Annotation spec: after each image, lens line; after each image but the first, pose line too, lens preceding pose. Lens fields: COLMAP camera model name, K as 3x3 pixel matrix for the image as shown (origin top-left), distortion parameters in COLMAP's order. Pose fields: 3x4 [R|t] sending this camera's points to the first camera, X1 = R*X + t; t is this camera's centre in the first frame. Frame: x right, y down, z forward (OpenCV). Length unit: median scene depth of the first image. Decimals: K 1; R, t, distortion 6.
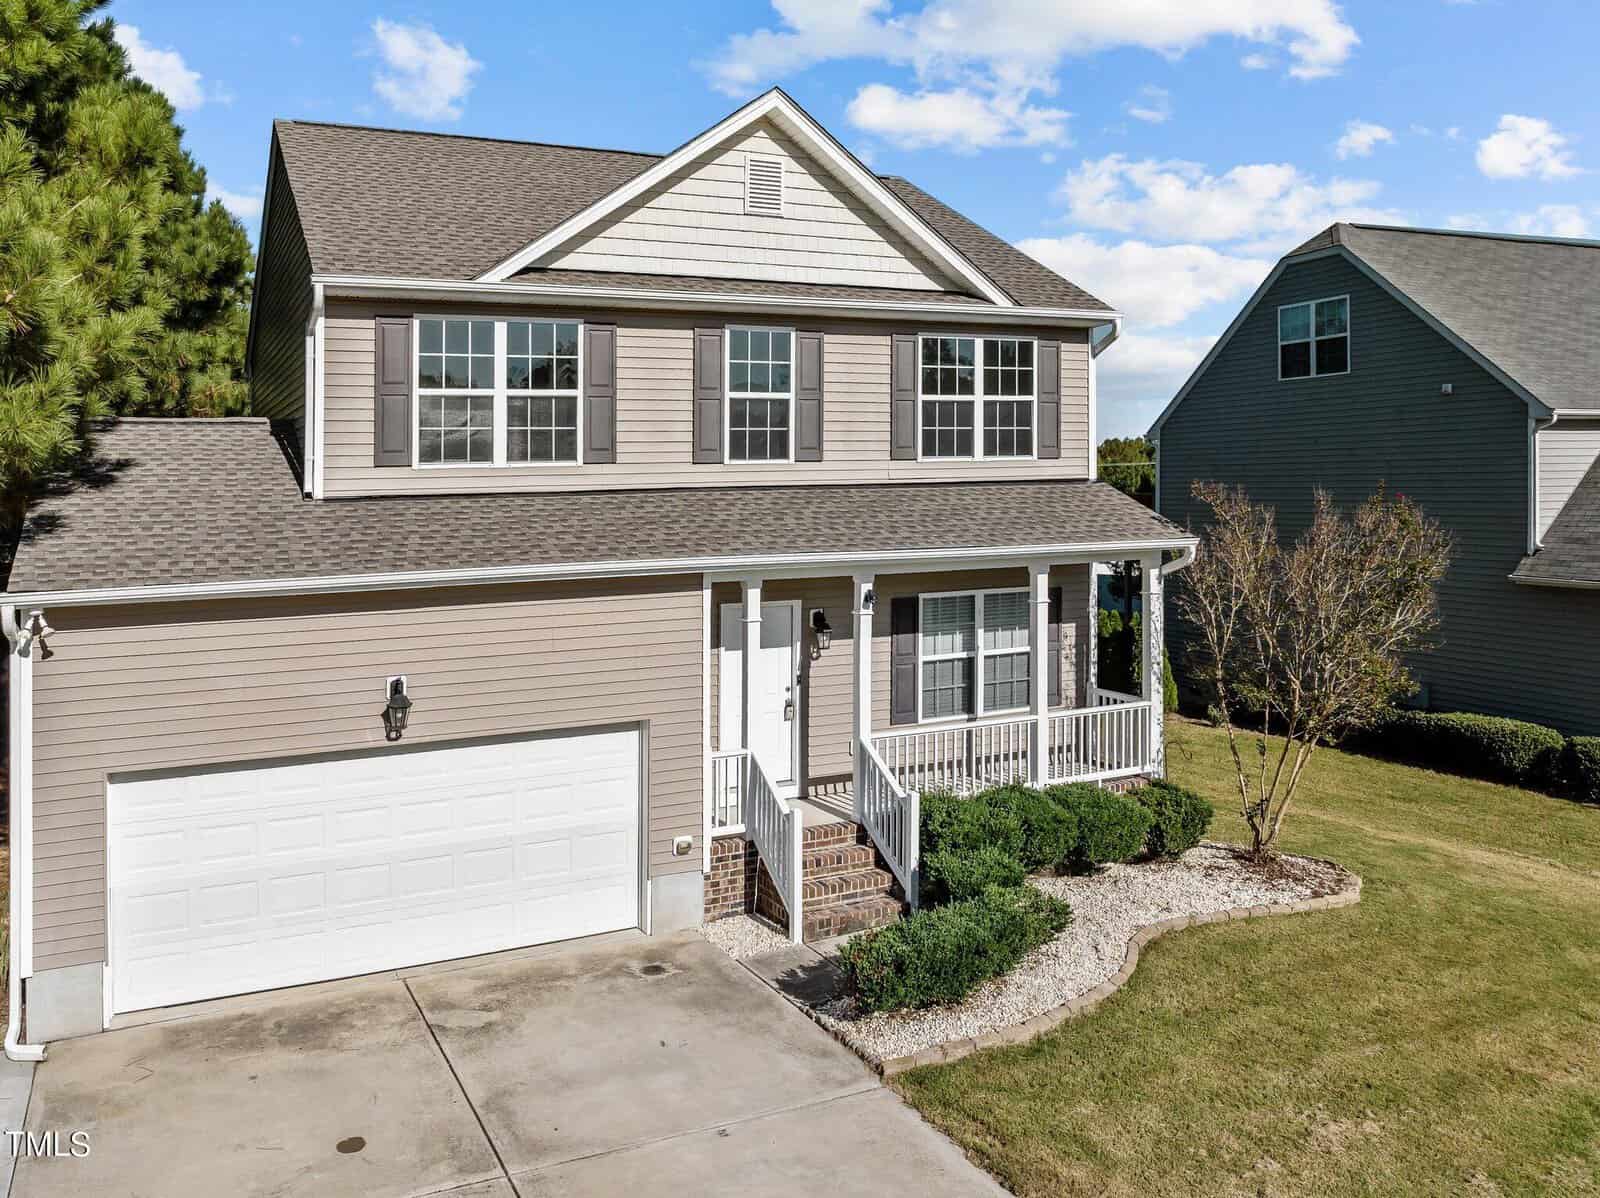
lens RADIAL K [[1335.6, 0, 794.9], [0, 1335.6, 516.1], [0, 0, 1]] dist [-0.045214, 0.011939]
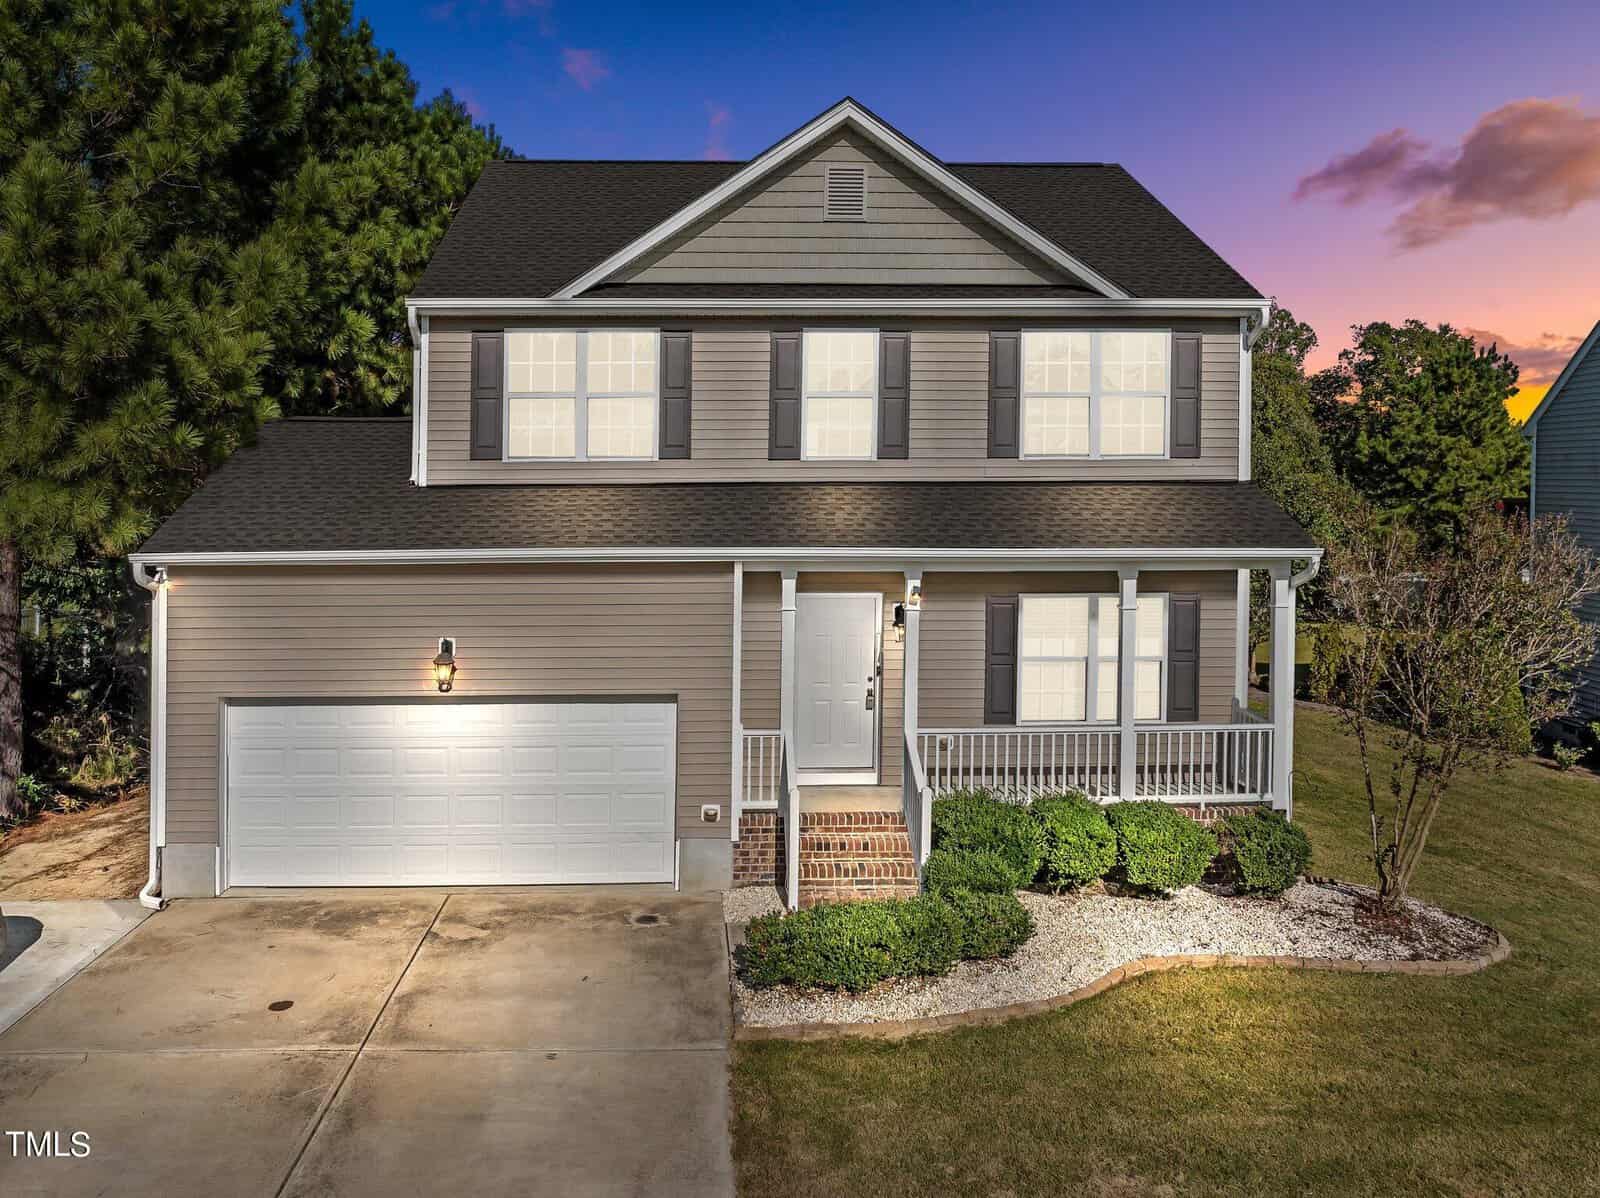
lens RADIAL K [[1335.6, 0, 794.9], [0, 1335.6, 516.1], [0, 0, 1]] dist [-0.045214, 0.011939]
pose [[0.914578, 0.027585, -0.403469, 0.423680], [-0.025065, 0.999619, 0.011527, -0.008092], [0.403633, -0.000430, 0.914921, 0.039535]]
